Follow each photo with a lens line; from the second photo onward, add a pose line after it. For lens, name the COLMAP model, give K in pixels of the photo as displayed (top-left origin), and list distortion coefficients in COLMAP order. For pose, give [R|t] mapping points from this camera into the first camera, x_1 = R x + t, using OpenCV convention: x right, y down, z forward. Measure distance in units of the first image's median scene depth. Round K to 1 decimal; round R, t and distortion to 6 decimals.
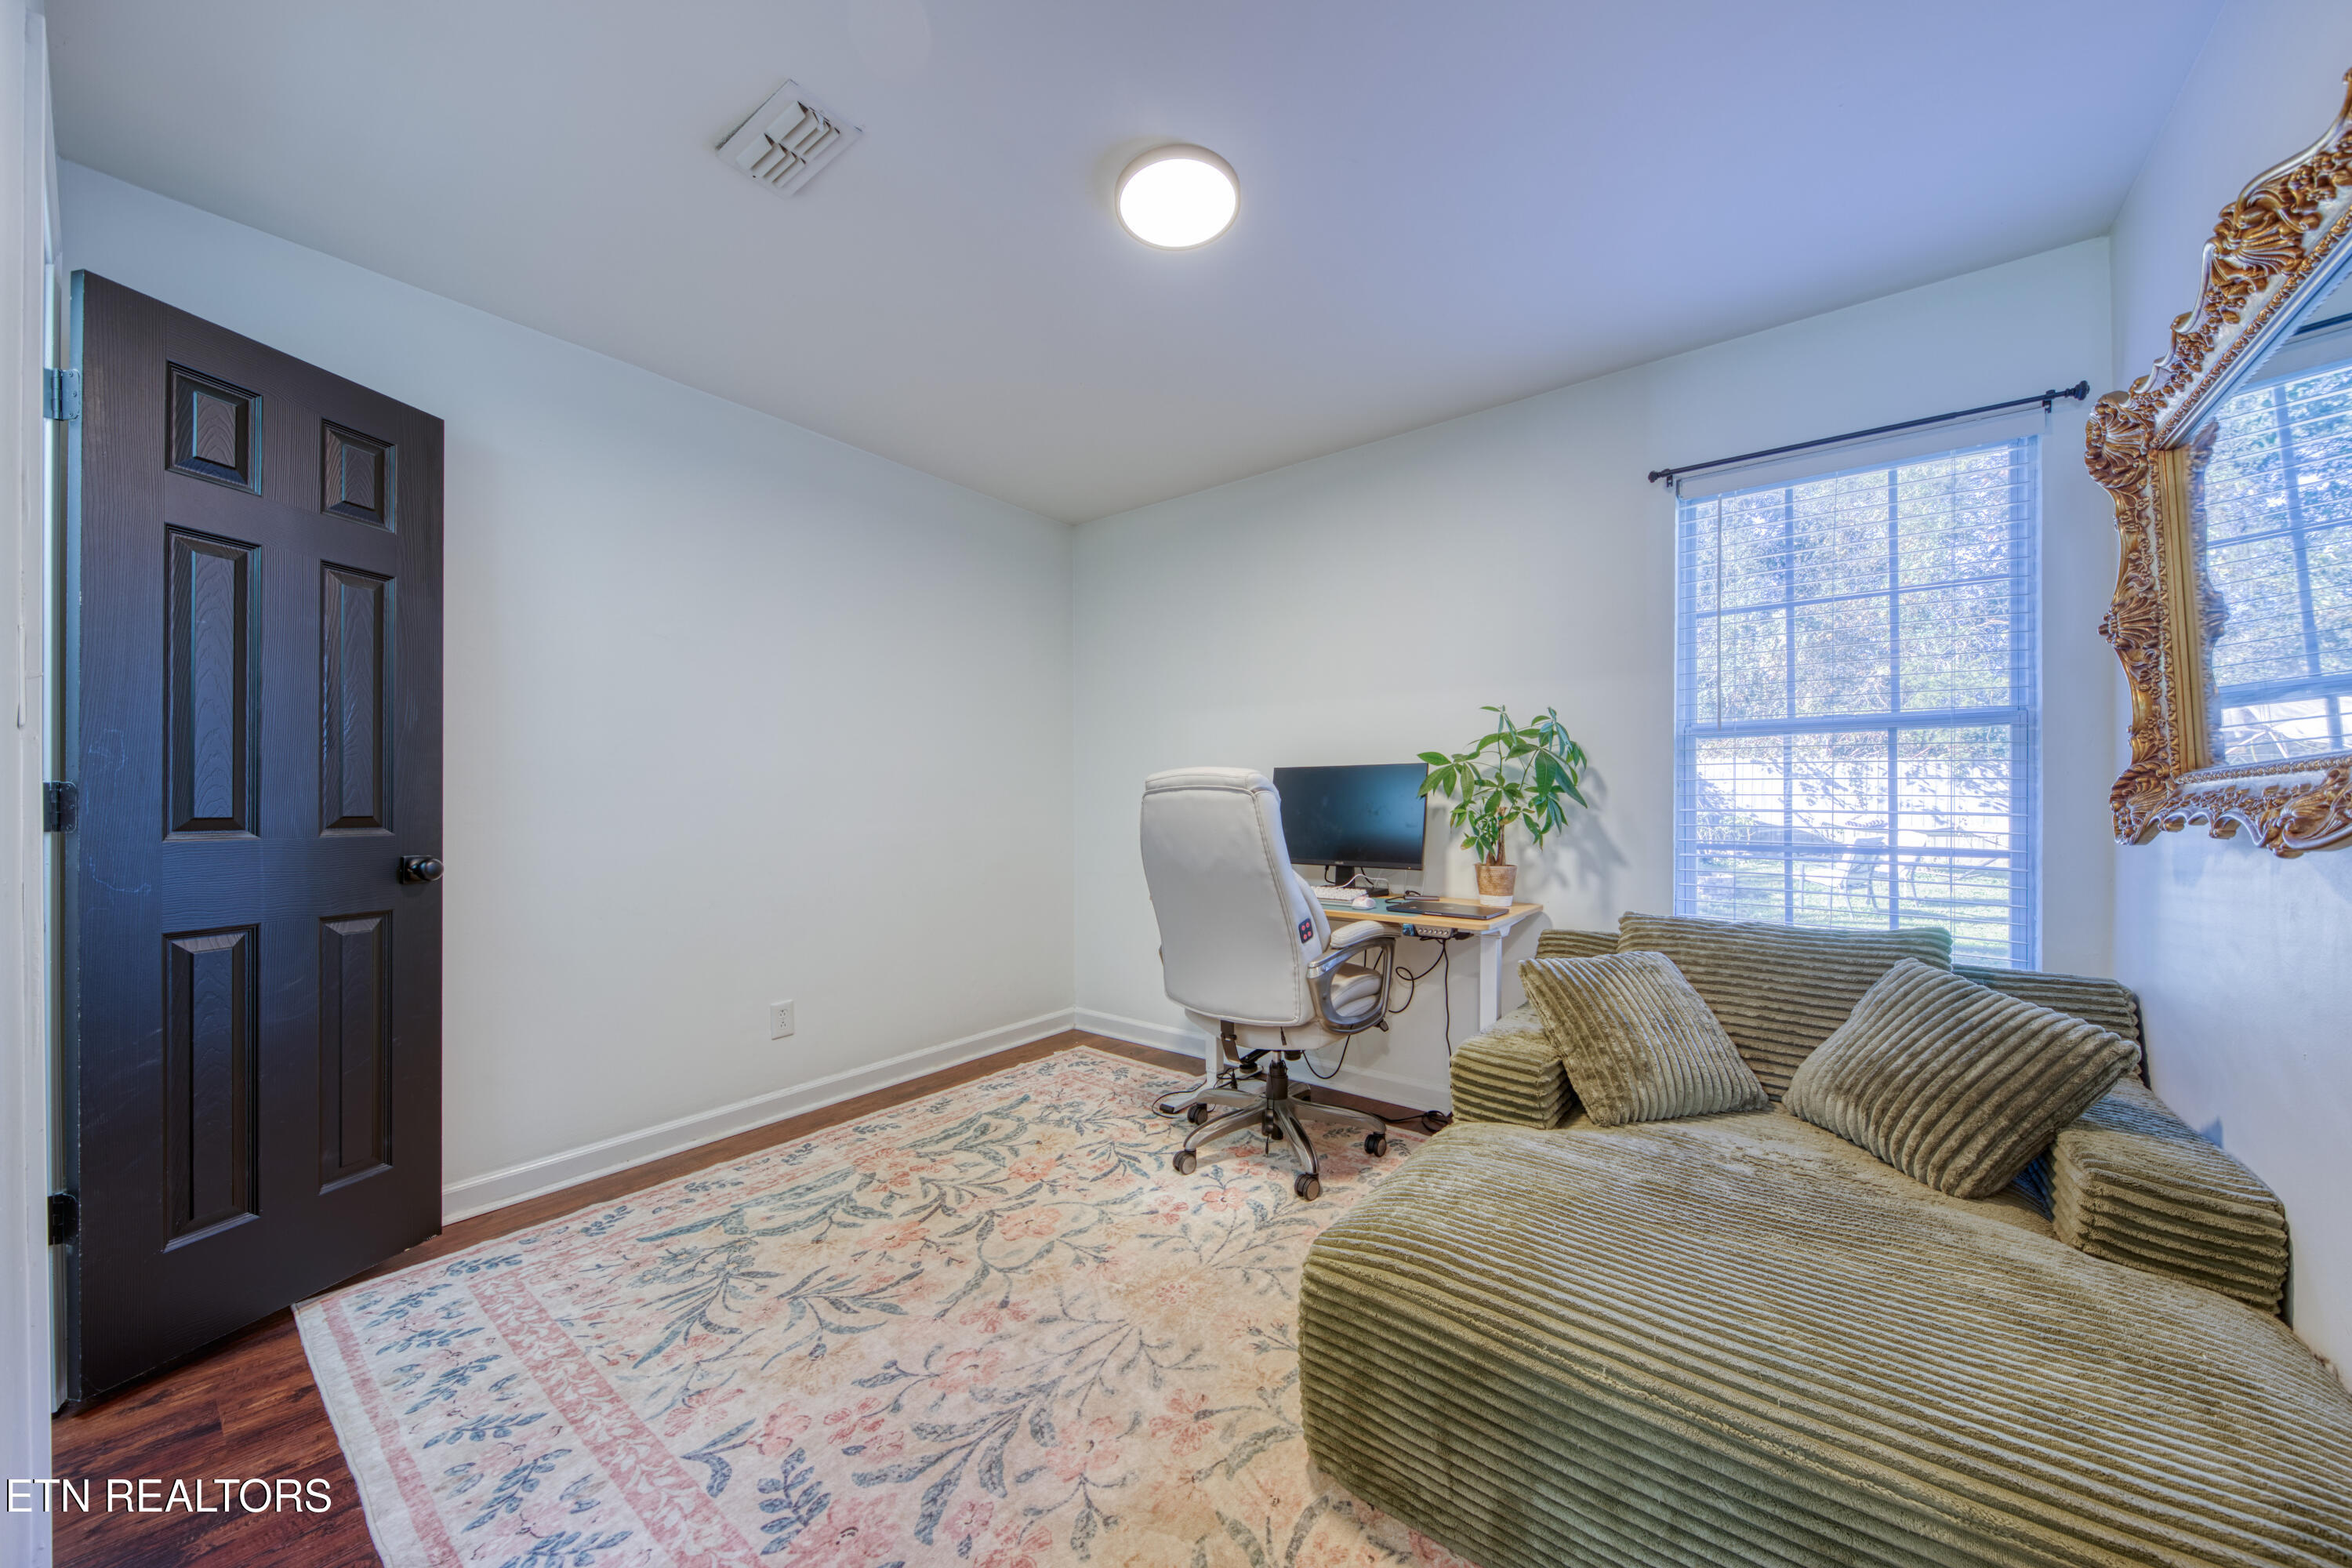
lens RADIAL K [[812.3, 0, 1173.4], [0, 812.3, 808.8], [0, 0, 1]] dist [0.008940, -0.006455]
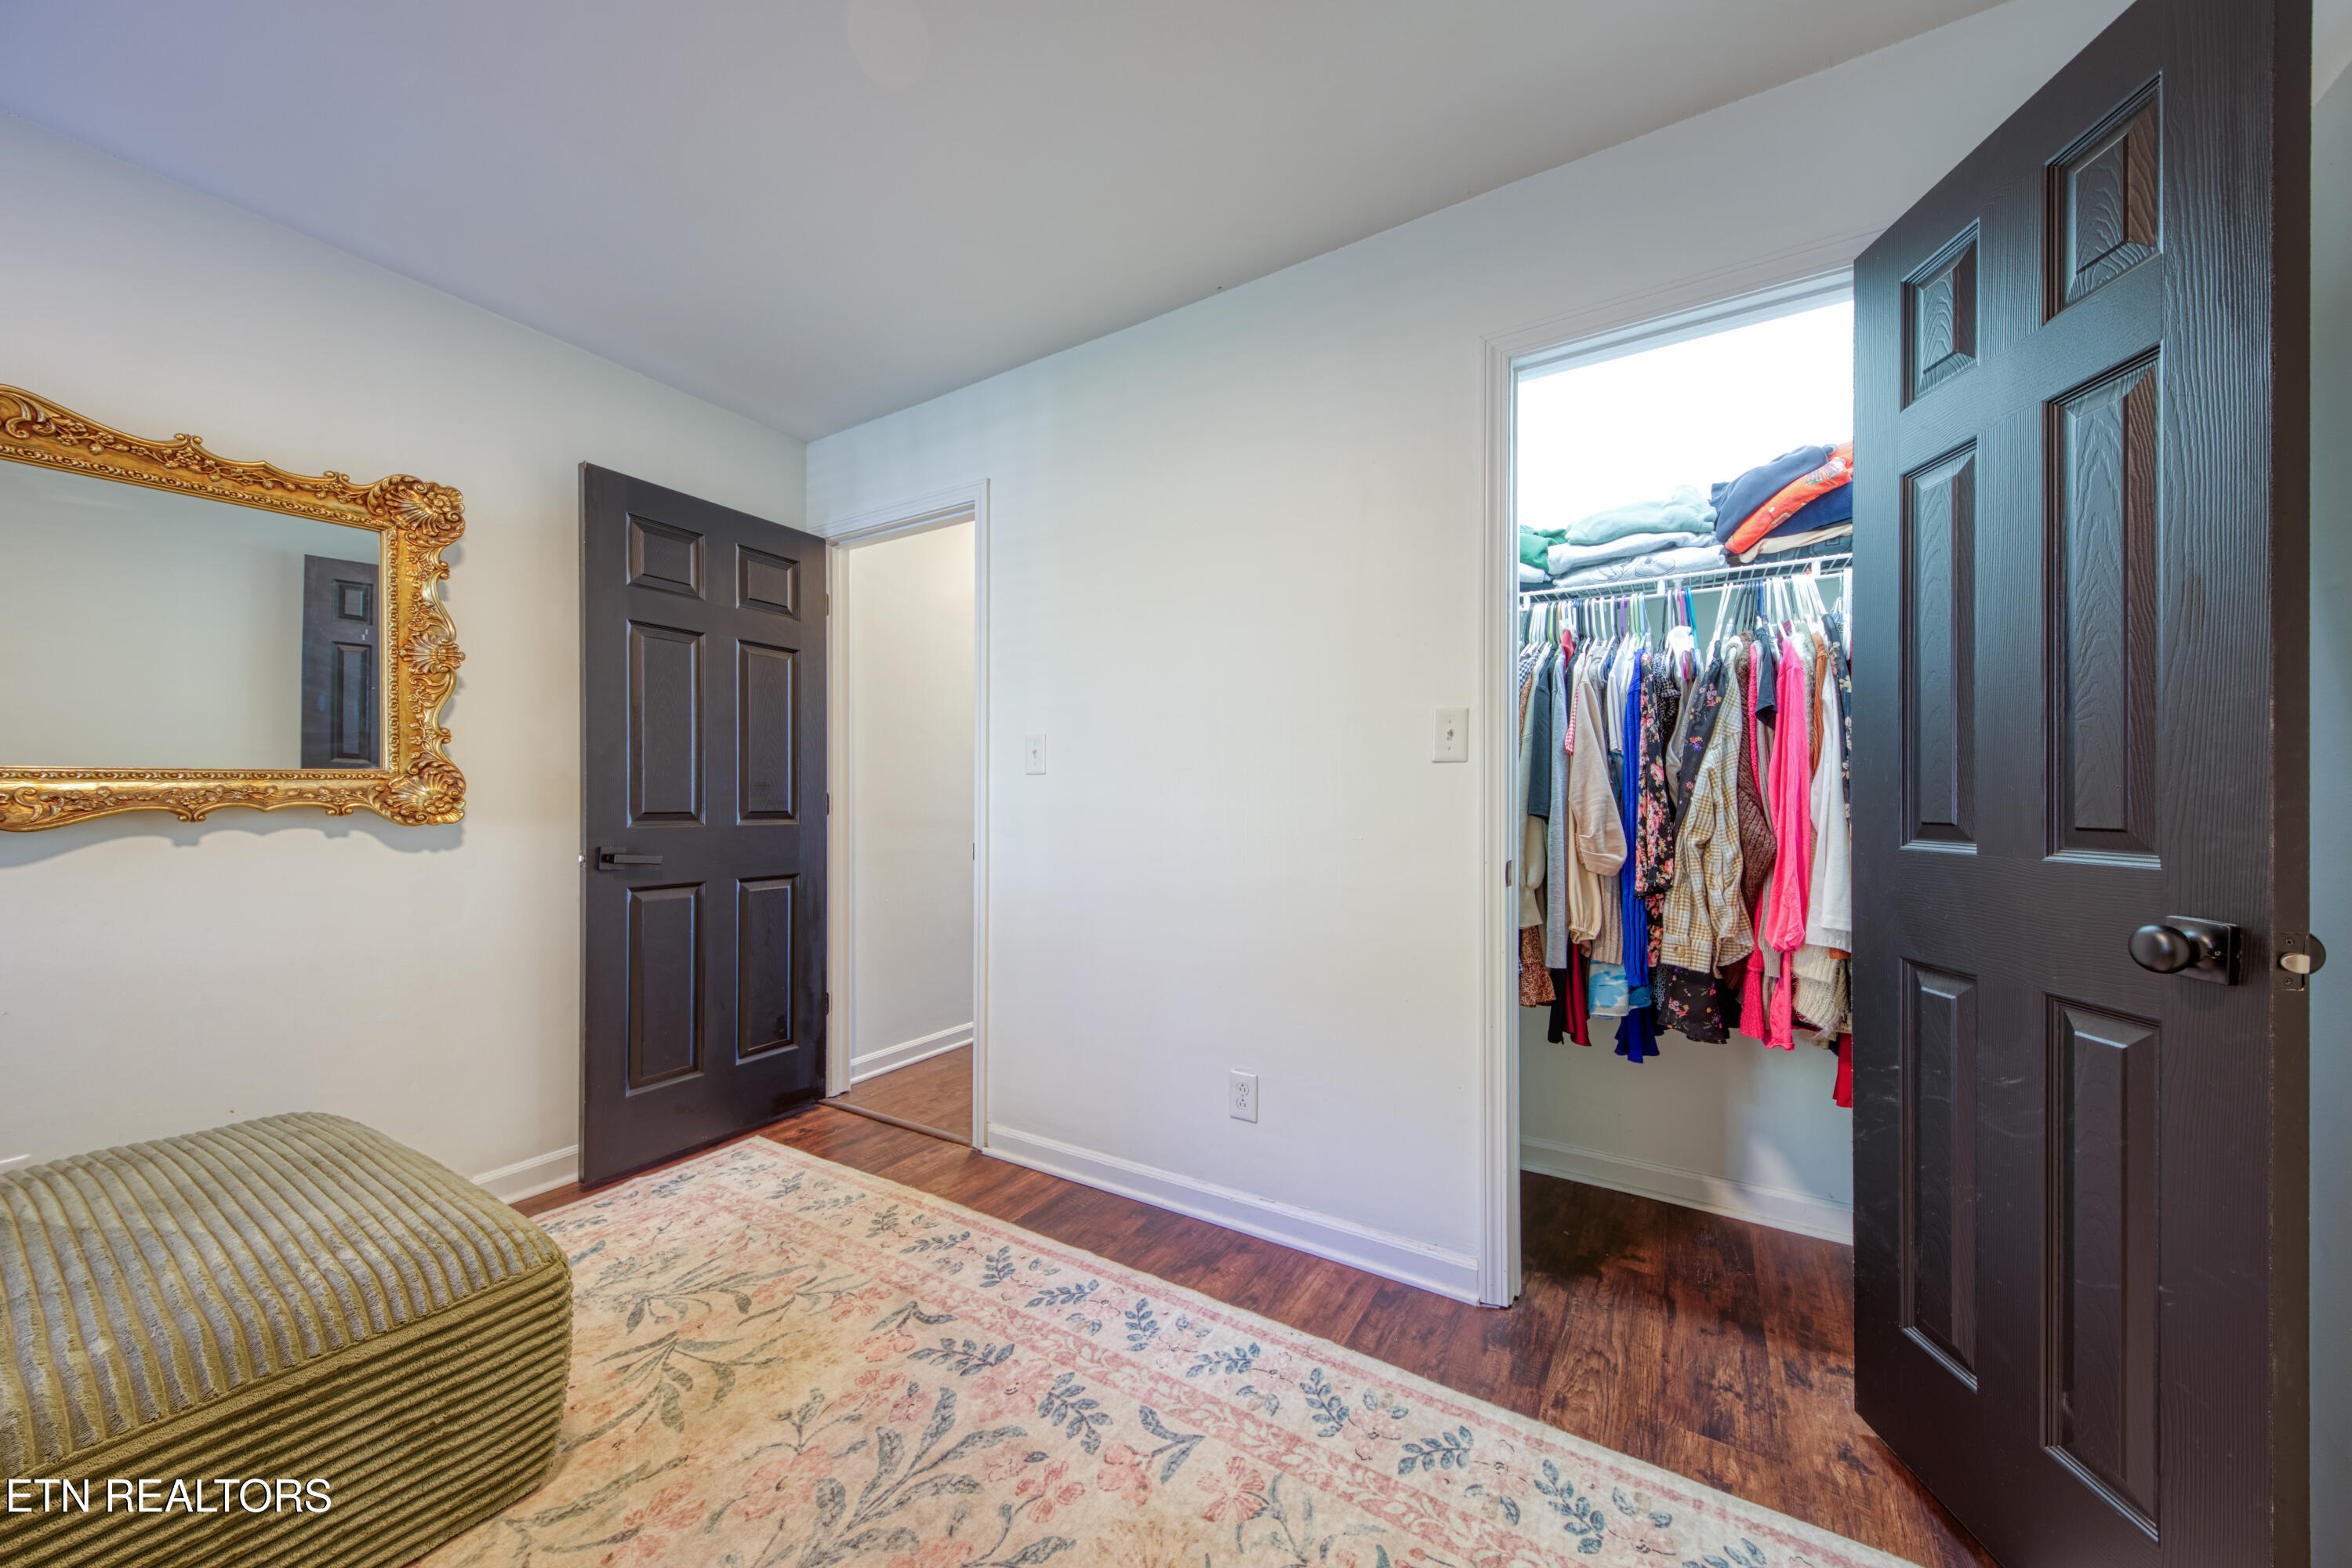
lens RADIAL K [[812.3, 0, 1173.4], [0, 812.3, 808.8], [0, 0, 1]] dist [0.008940, -0.006455]
pose [[-0.994280, -0.003621, -0.106746, -0.457557], [-0.005820, 0.999777, 0.020302, -0.010975], [0.106649, 0.020807, -0.994079, 2.008162]]
